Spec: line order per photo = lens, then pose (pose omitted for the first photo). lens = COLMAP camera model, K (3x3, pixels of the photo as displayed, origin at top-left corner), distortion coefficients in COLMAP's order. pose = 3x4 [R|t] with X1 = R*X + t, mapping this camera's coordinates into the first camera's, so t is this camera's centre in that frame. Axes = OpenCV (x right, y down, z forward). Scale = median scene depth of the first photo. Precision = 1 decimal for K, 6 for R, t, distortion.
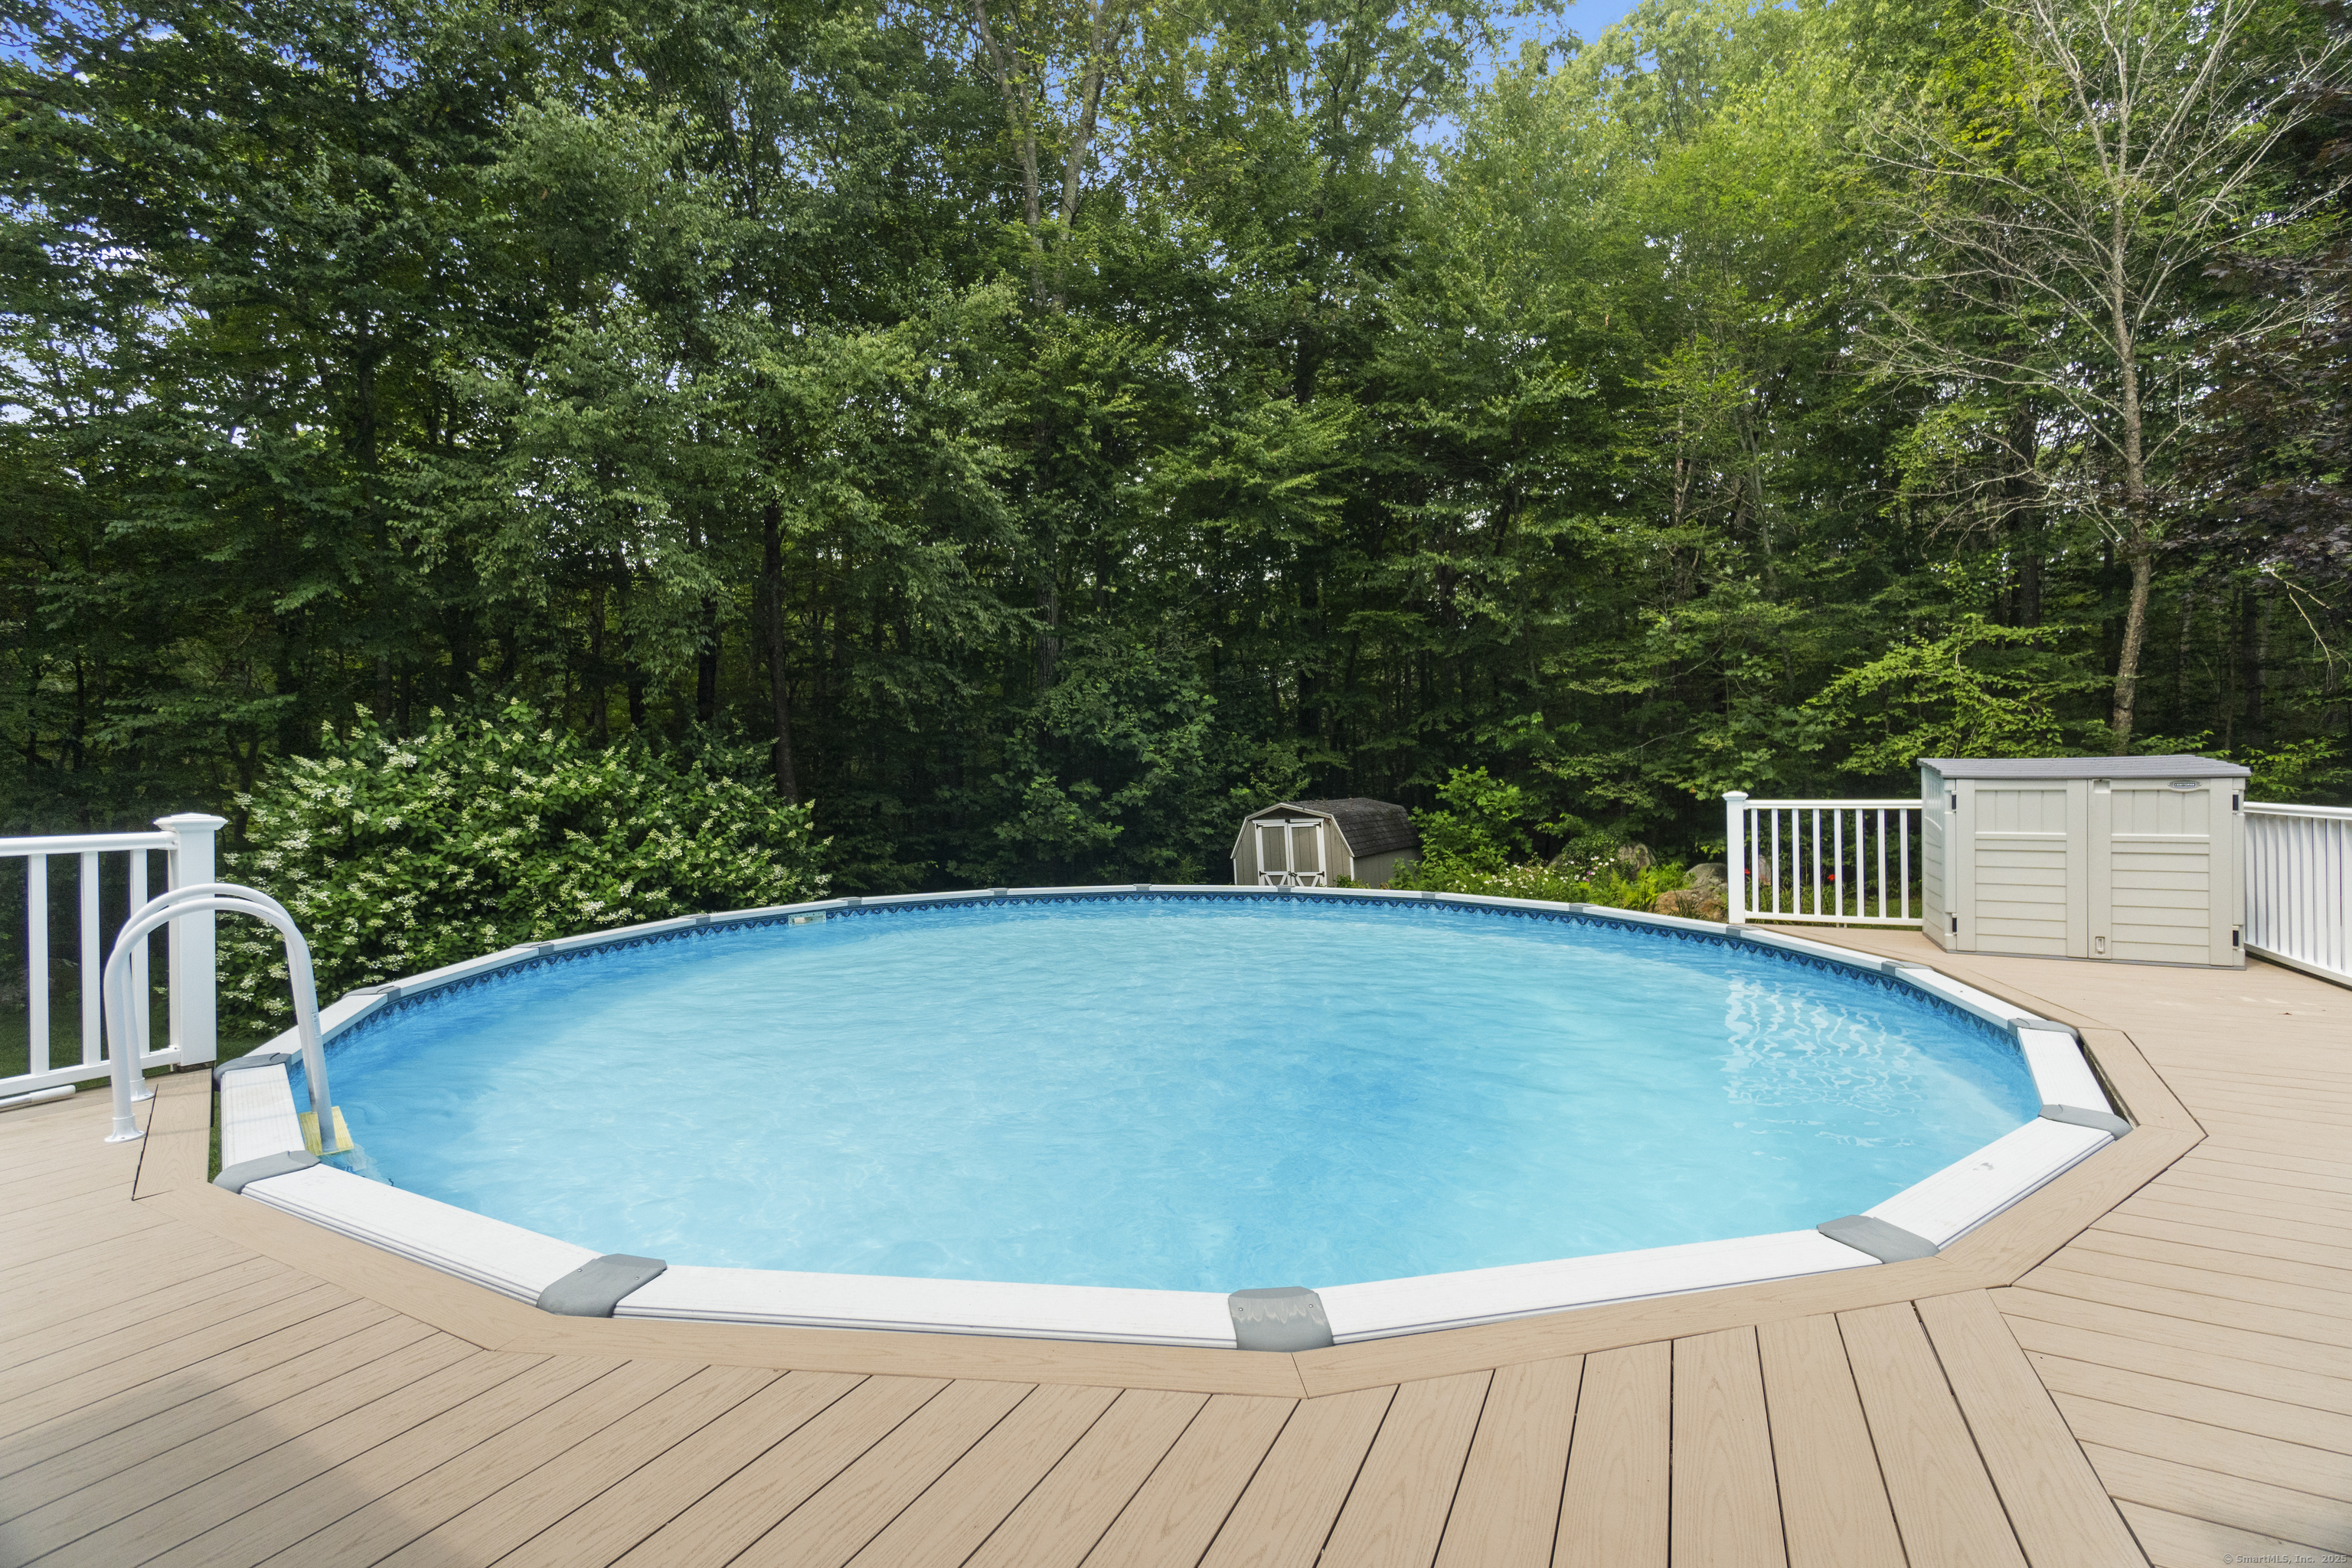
lens RADIAL K [[1008.6, 0, 1177.8], [0, 1008.6, 771.9], [0, 0, 1]] dist [-0.011444, 0.002449]
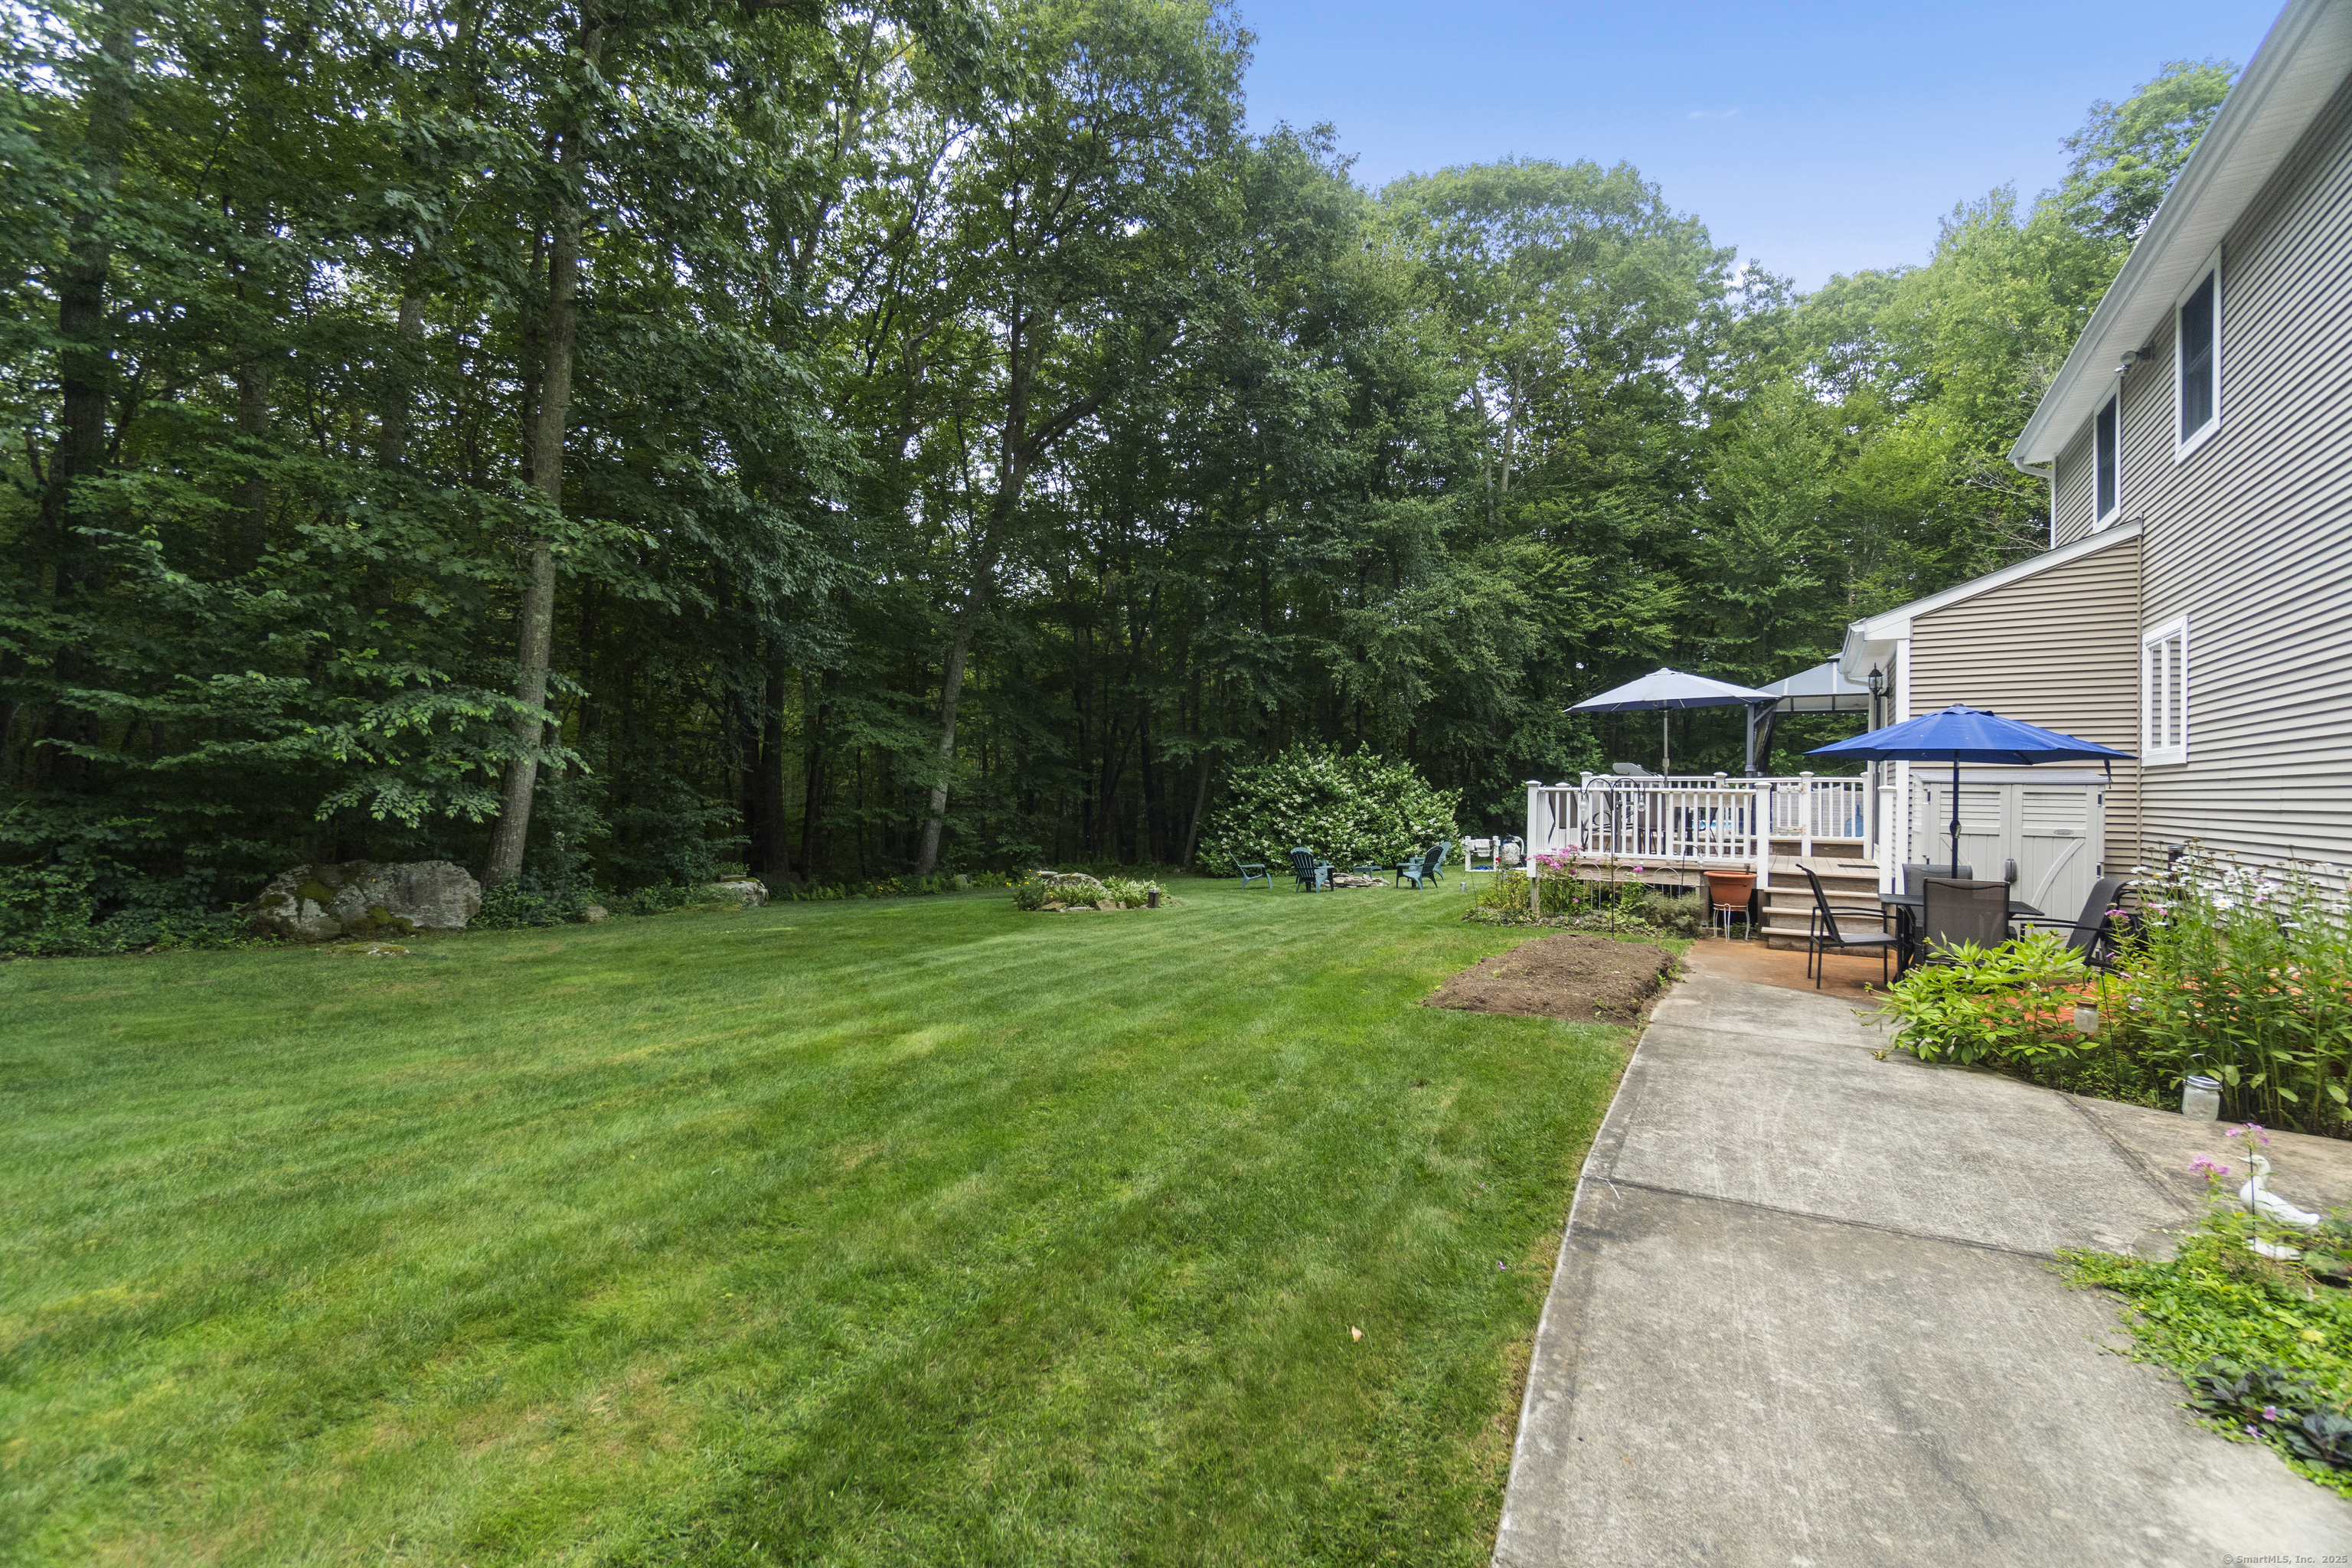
lens RADIAL K [[1008.6, 0, 1185.0], [0, 1008.6, 785.4], [0, 0, 1]] dist [-0.011444, 0.002449]
pose [[0.997551, 0.000117, -0.069949, -0.653710], [-0.000397, 0.999992, -0.003989, 0.023441], [0.069948, 0.004007, 0.997543, -0.989566]]
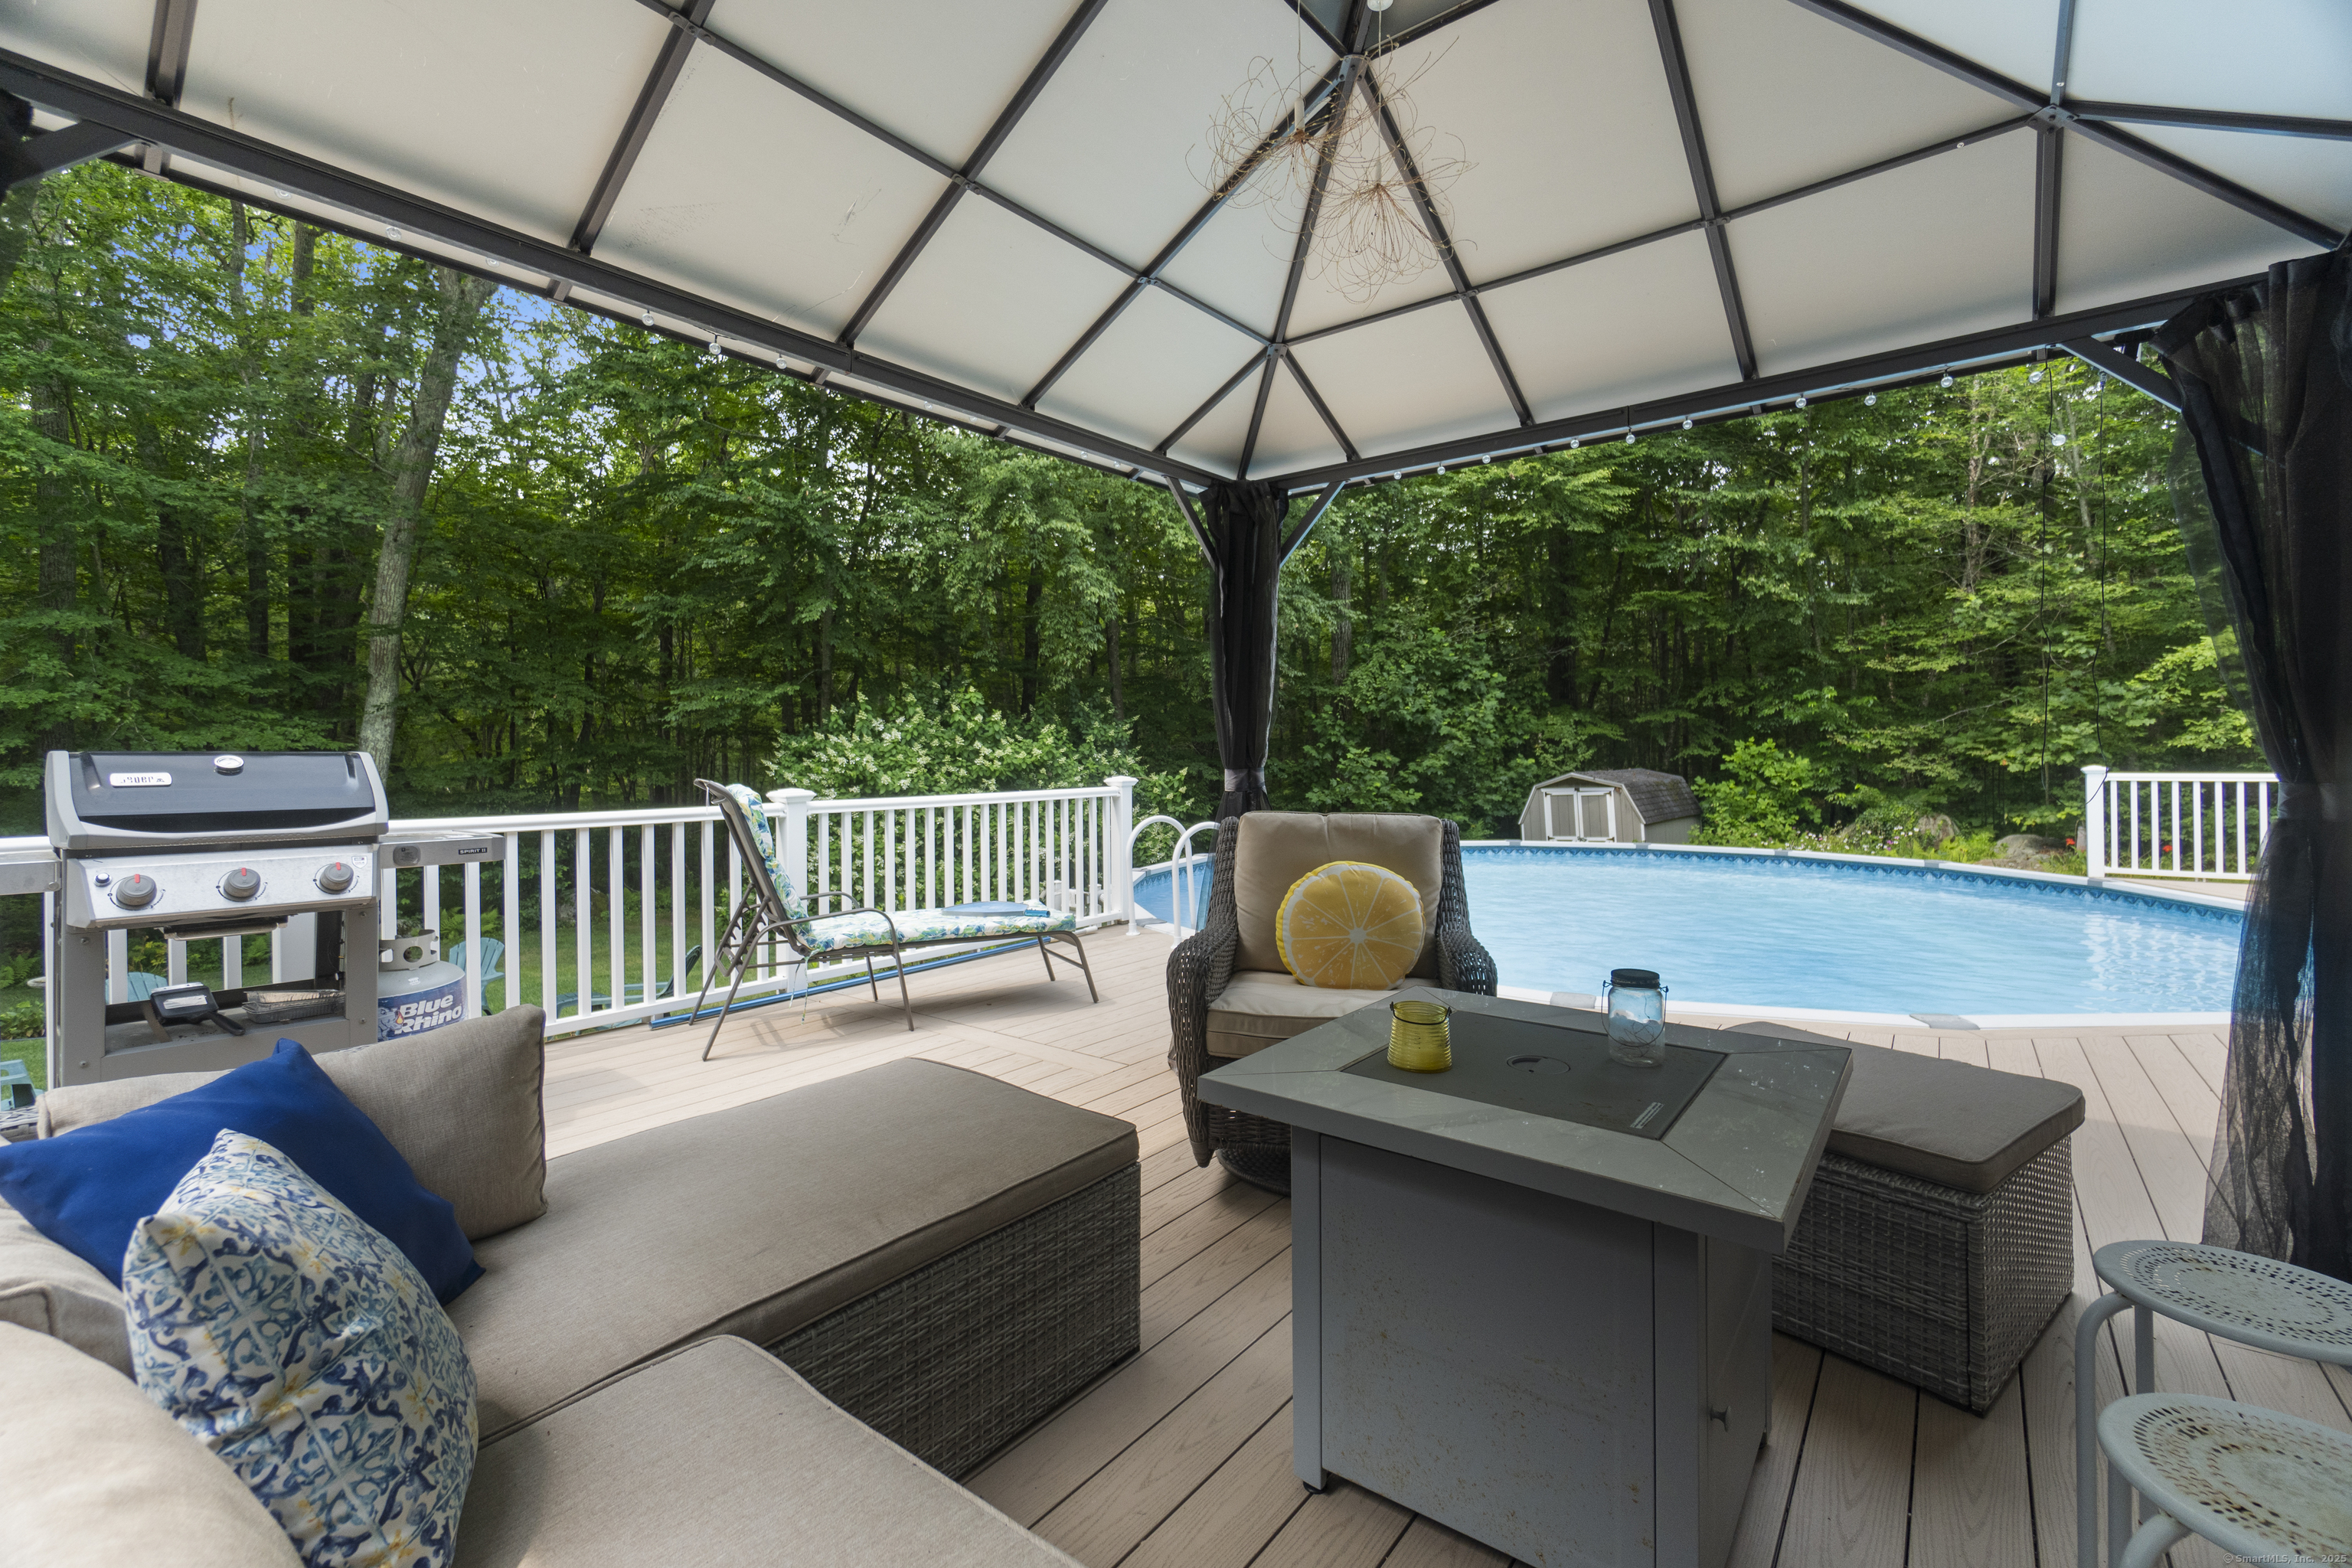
lens RADIAL K [[1008.6, 0, 1183.7], [0, 1008.6, 744.4], [0, 0, 1]] dist [-0.011444, 0.002449]
pose [[0.983783, 0.001069, -0.179361, -0.120644], [-0.000276, 0.999990, 0.004445, -0.004699], [0.179364, -0.004323, 0.983773, -0.147195]]
